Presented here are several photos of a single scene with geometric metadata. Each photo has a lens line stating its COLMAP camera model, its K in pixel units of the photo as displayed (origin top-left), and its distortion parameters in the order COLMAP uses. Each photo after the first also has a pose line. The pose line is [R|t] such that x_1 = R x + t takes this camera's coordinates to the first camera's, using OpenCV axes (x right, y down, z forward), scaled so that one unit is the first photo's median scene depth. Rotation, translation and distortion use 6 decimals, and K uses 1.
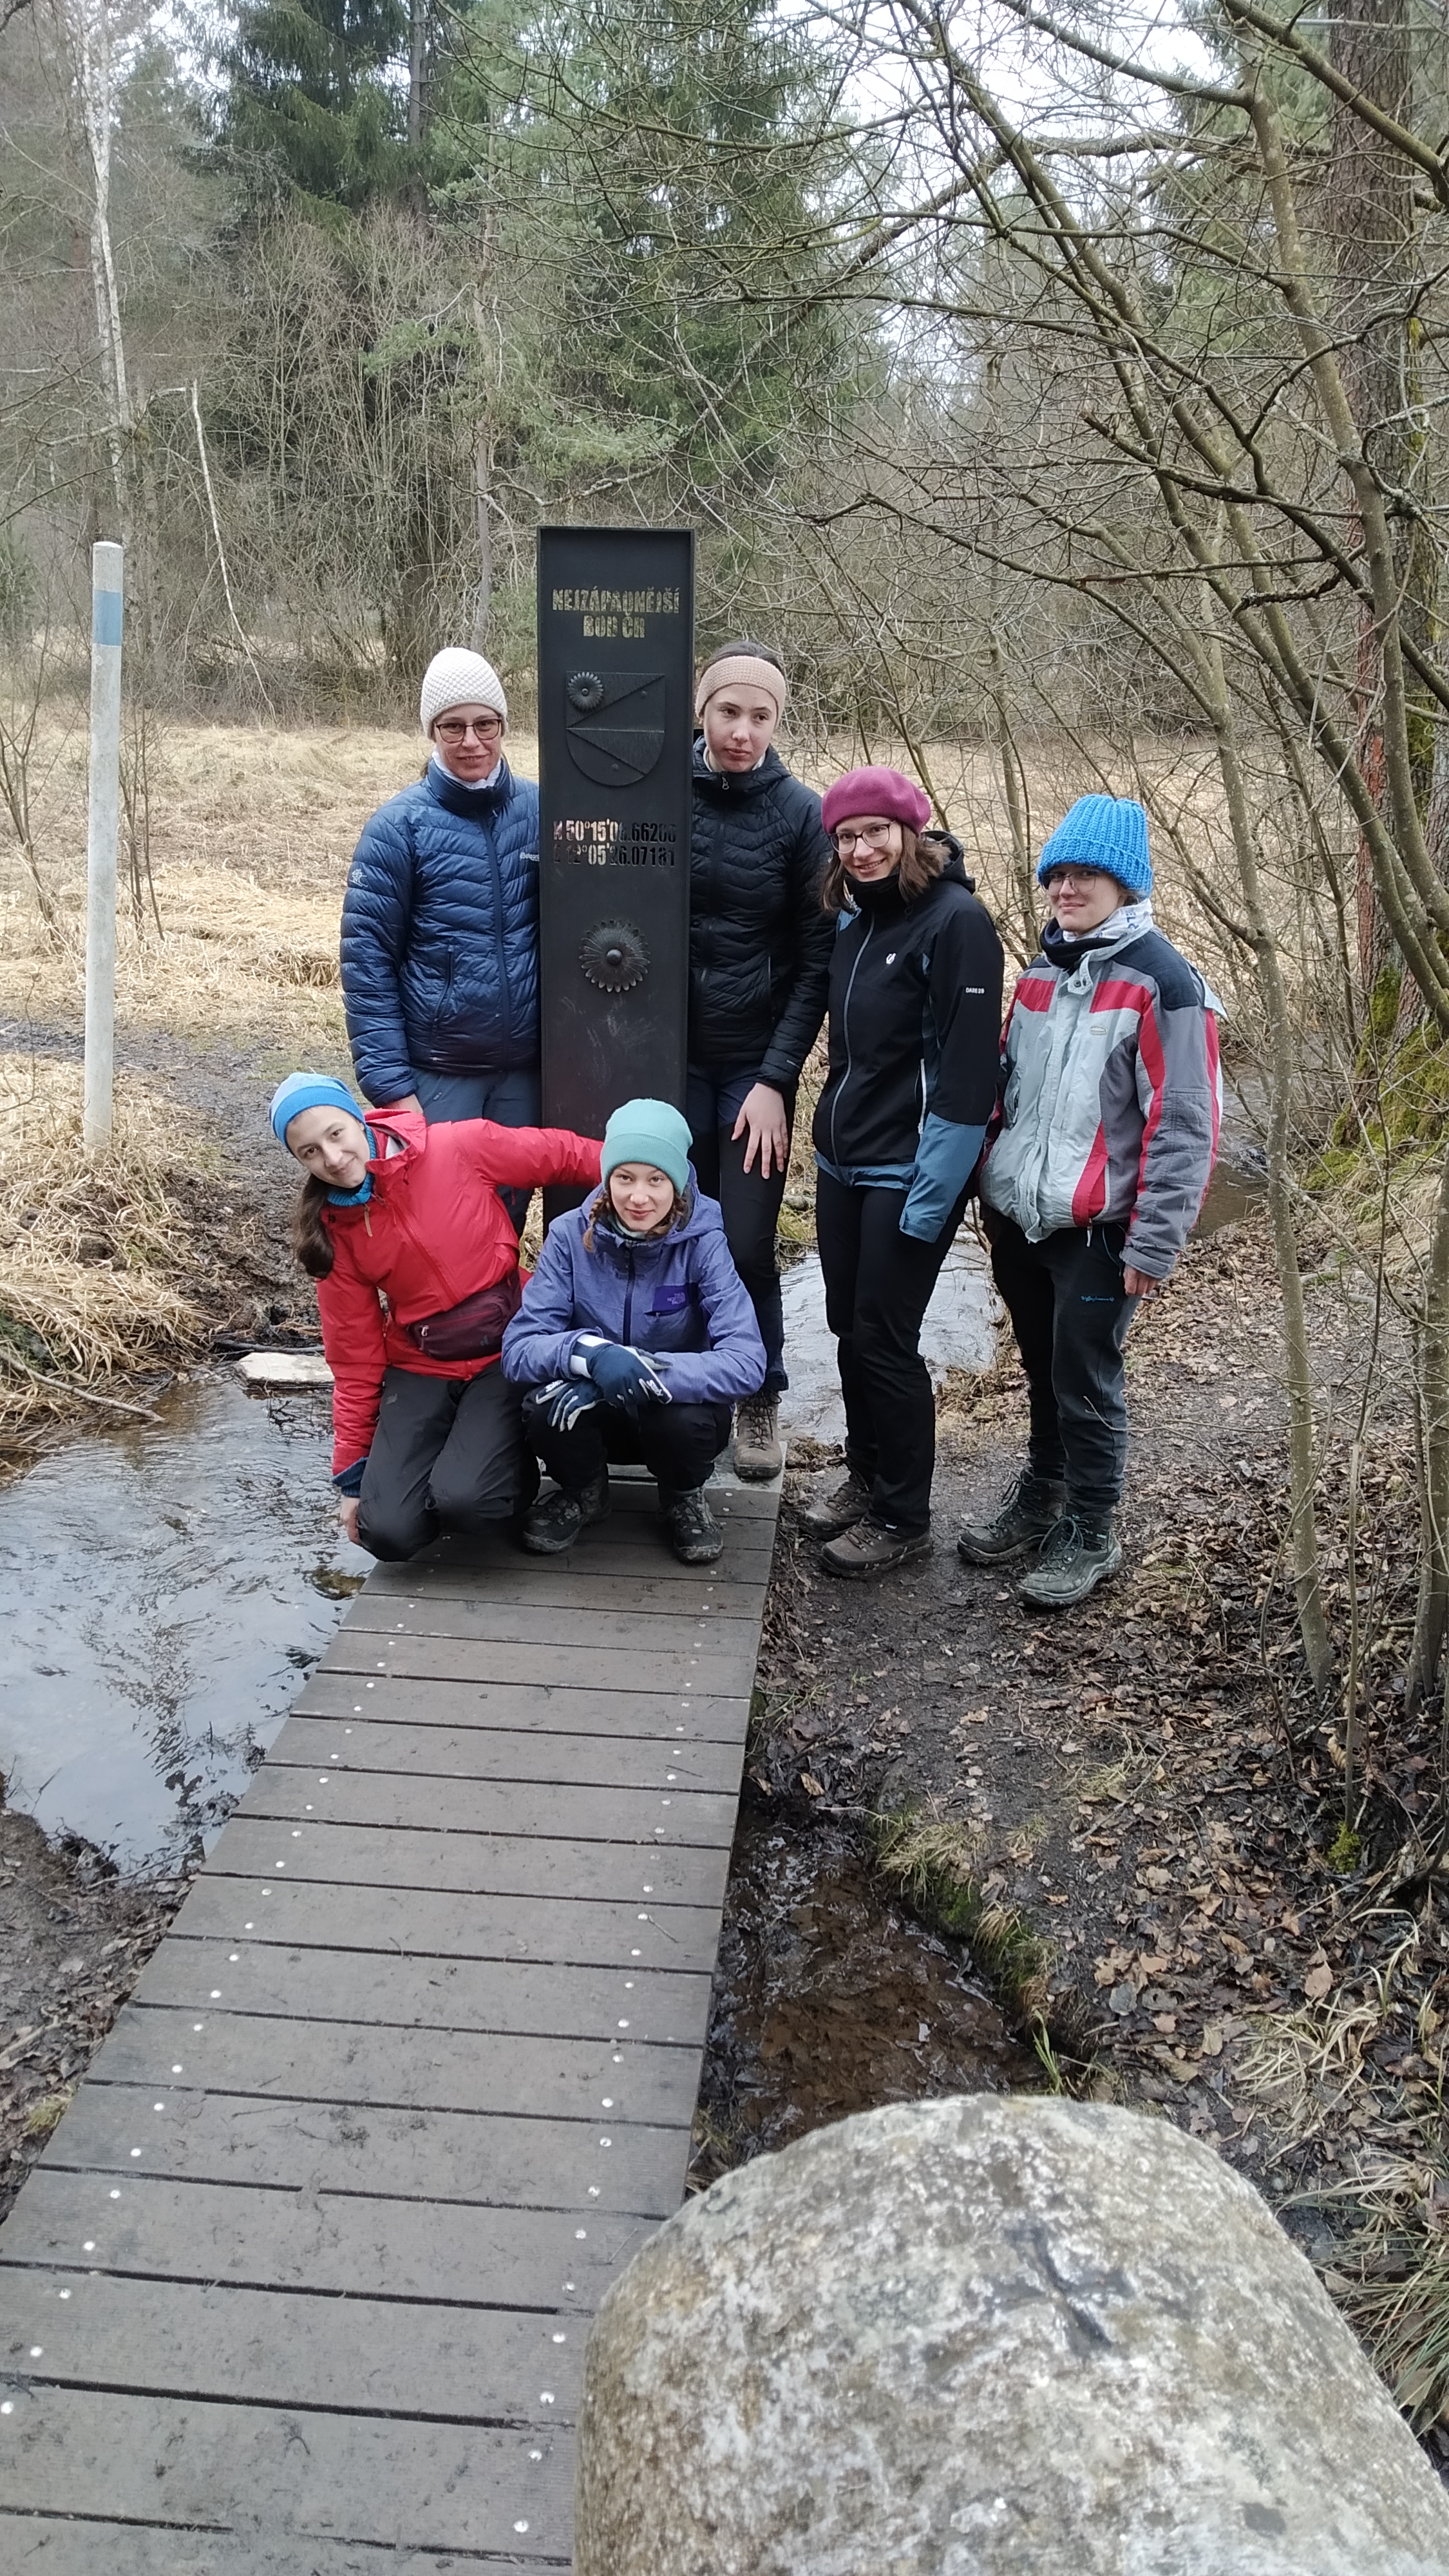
lens RADIAL K [[2049.7, 0, 725.4], [0, 2049.7, 1299.2], [0, 0, 1]] dist [0.048138, -0.064324]
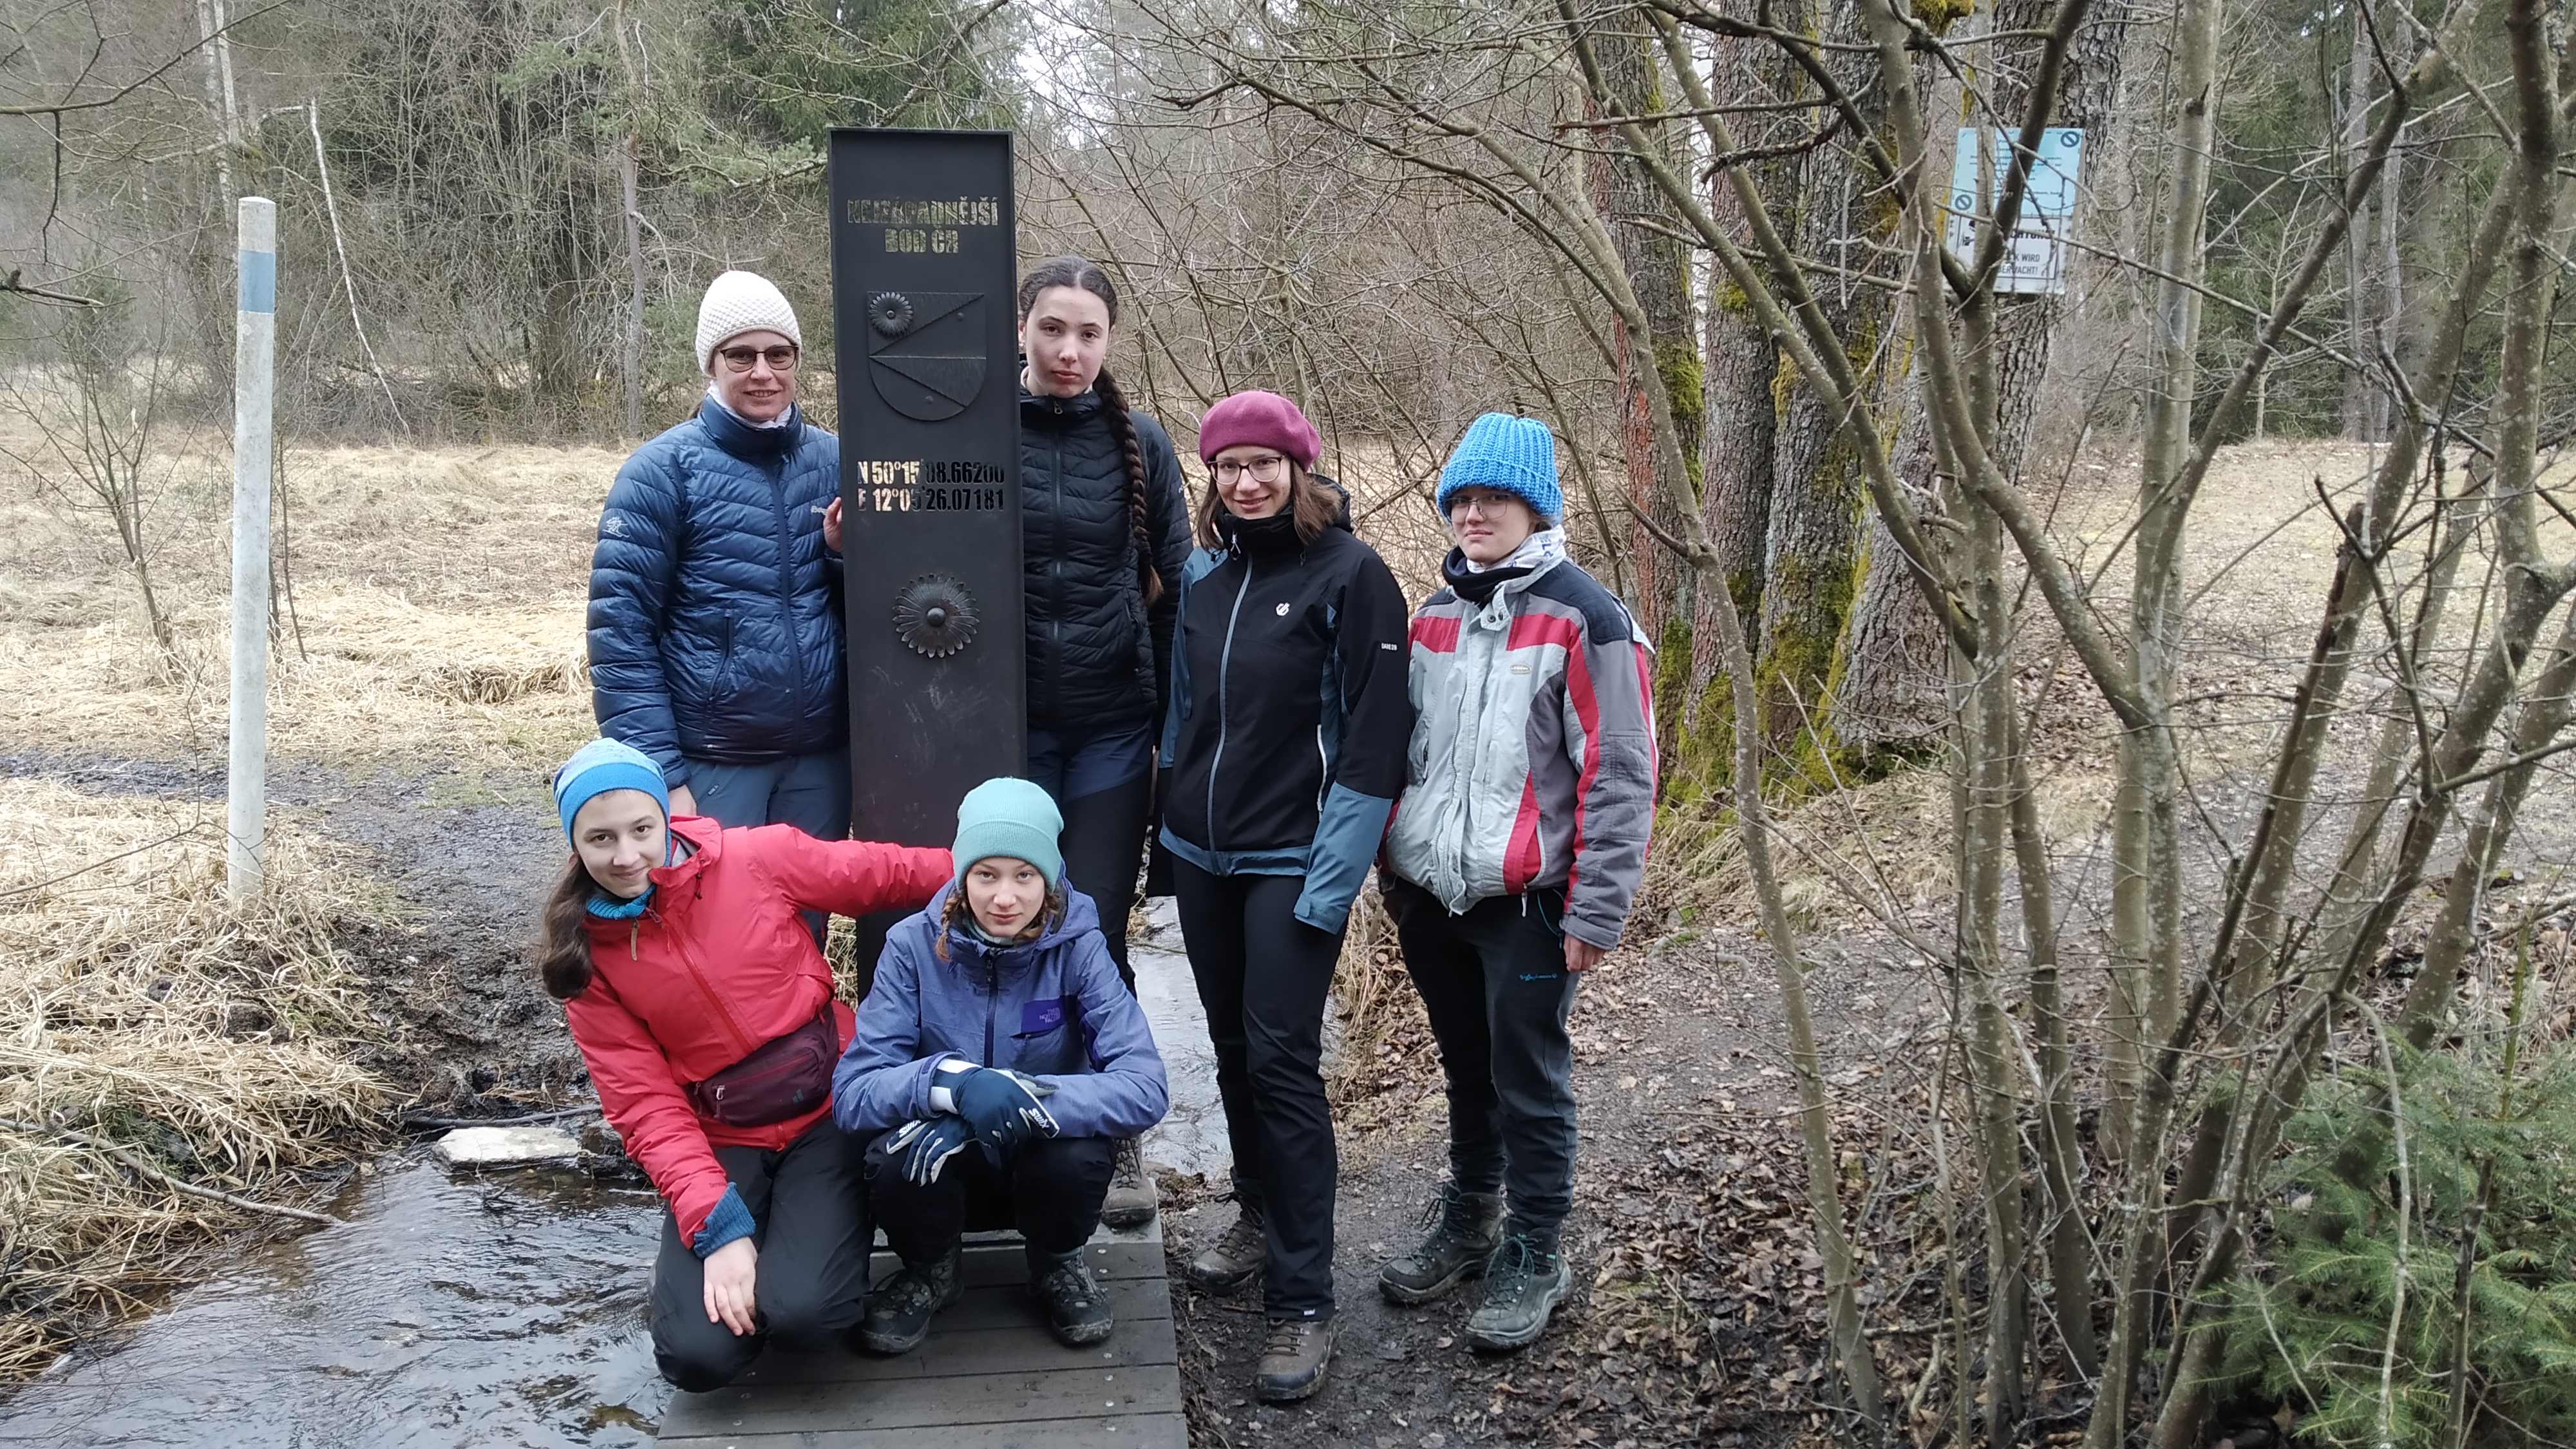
lens RADIAL K [[2049.7, 0, 1306.6], [0, 2049.7, 717.2], [0, 0, 1]] dist [0.048138, -0.064324]
pose [[0.978779, -0.054051, 0.197664, -0.070819], [0.080581, 0.988399, -0.128742, -0.004599], [-0.188412, 0.141938, 0.971779, 0.145661]]
